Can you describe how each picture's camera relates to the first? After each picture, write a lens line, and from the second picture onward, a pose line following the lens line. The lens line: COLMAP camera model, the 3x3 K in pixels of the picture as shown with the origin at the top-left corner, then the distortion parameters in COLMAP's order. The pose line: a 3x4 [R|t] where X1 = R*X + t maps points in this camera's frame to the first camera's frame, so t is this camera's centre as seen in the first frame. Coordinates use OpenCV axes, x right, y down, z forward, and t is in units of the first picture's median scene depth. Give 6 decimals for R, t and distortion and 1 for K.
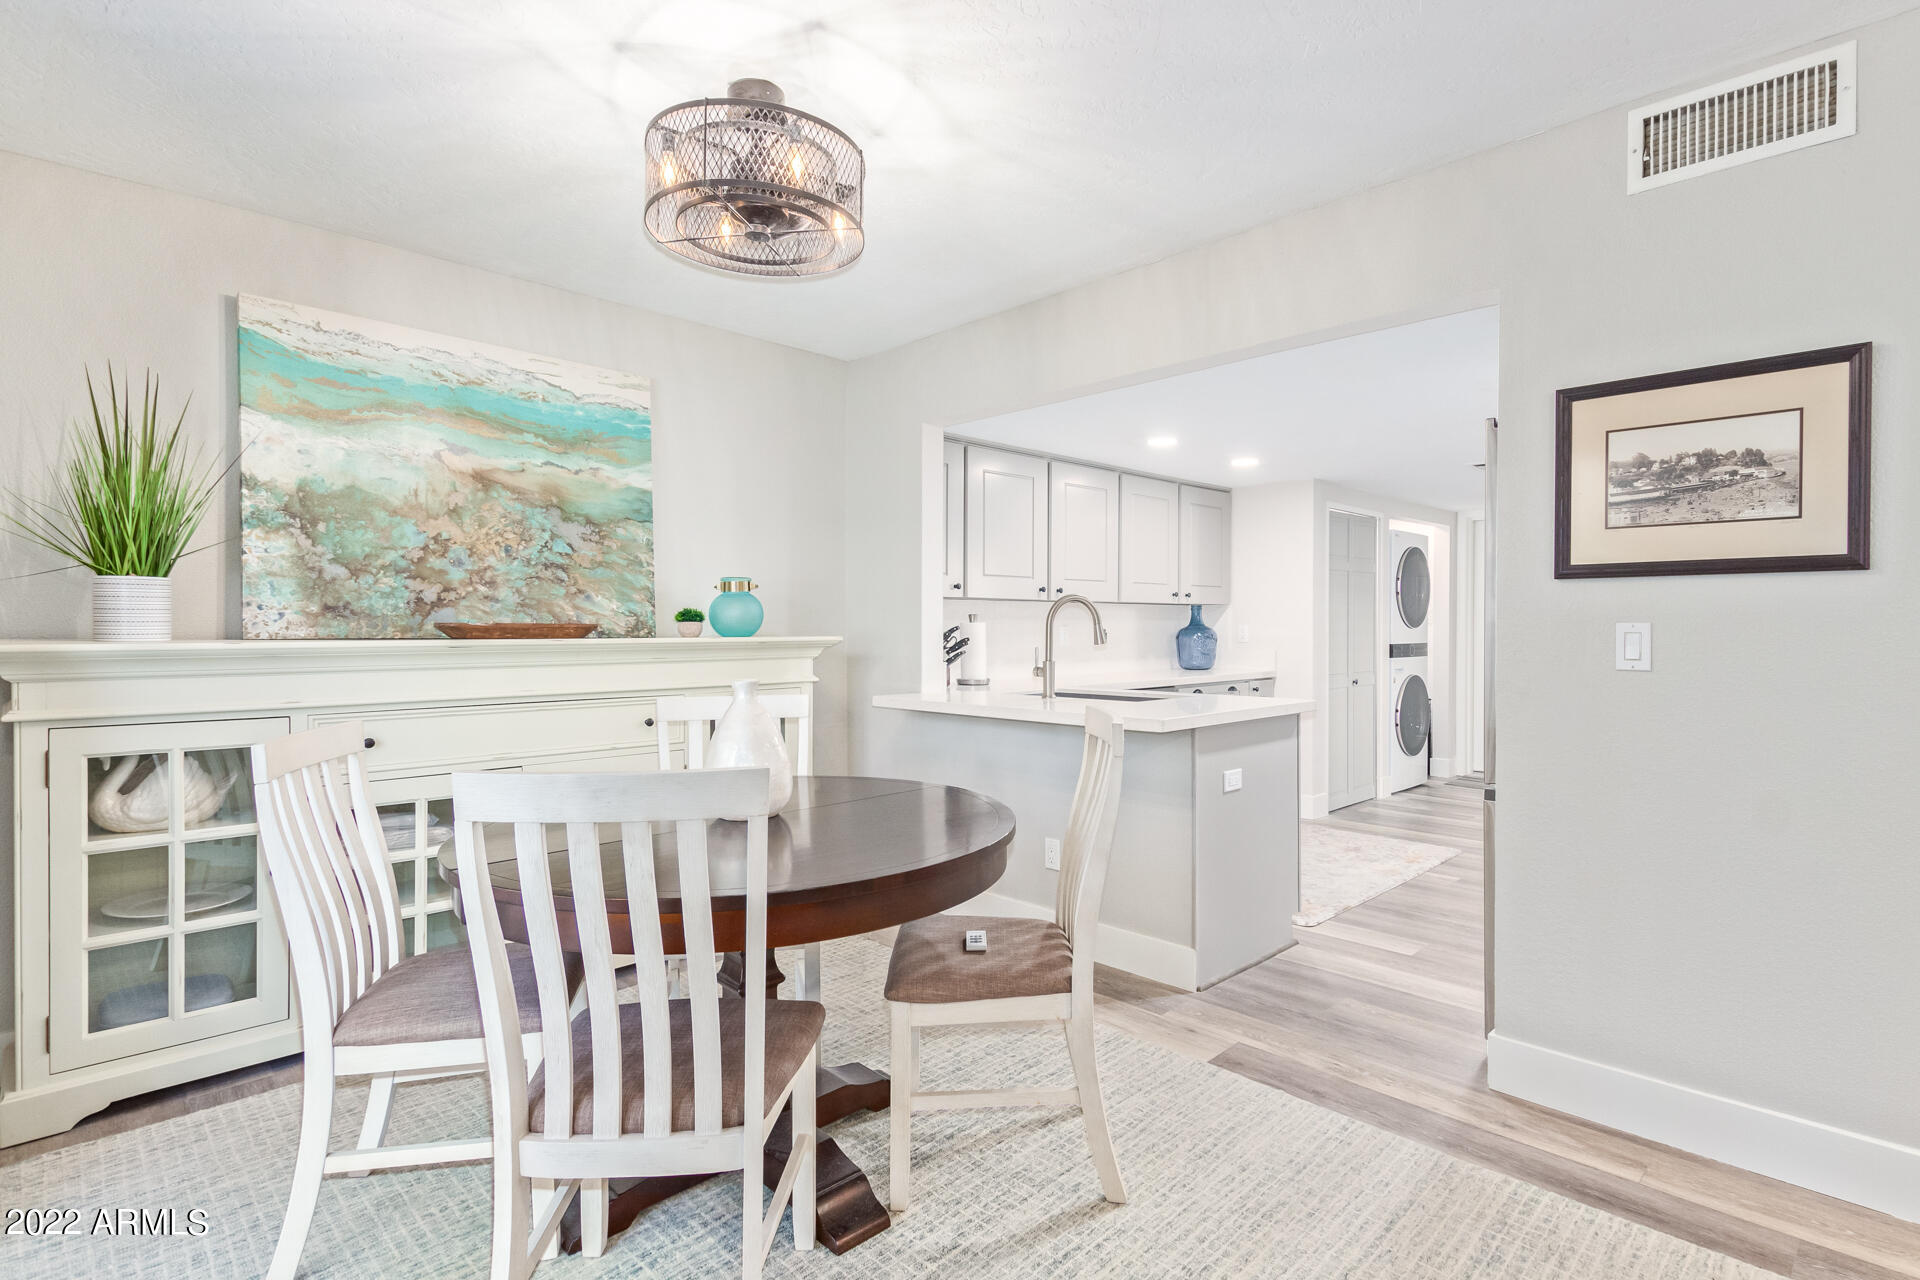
lens RADIAL K [[941.8, 0, 957.4], [0, 941.8, 631.3], [0, 0, 1]] dist [0.013117, -0.006756]
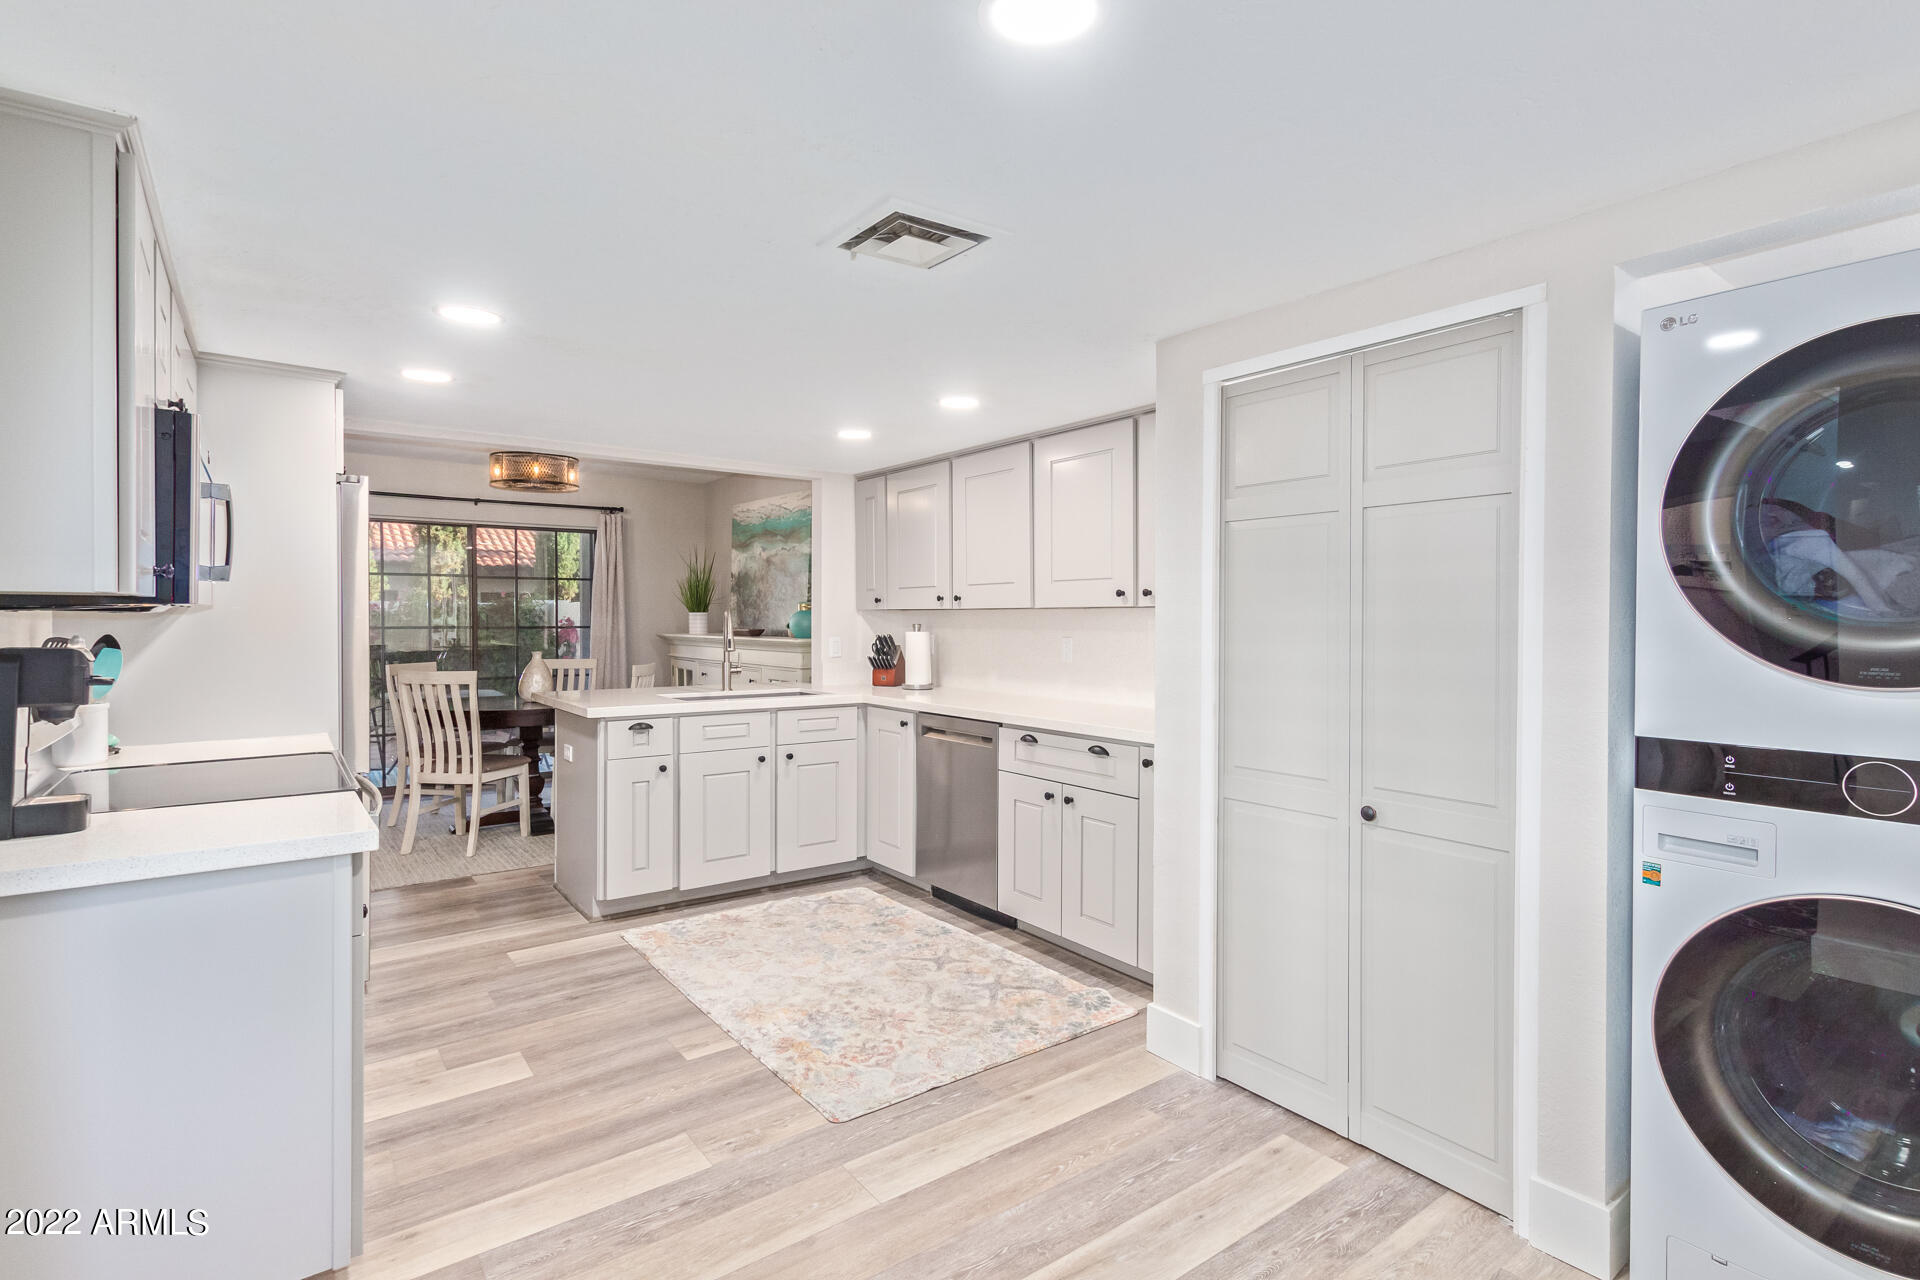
lens RADIAL K [[941.8, 0, 982.4], [0, 941.8, 617.4], [0, 0, 1]] dist [0.013117, -0.006756]
pose [[-0.127894, -0.007392, -0.991760, 1.606624], [-0.003105, 0.999970, -0.007053, -0.019952], [0.991783, 0.002177, -0.127913, 1.836152]]
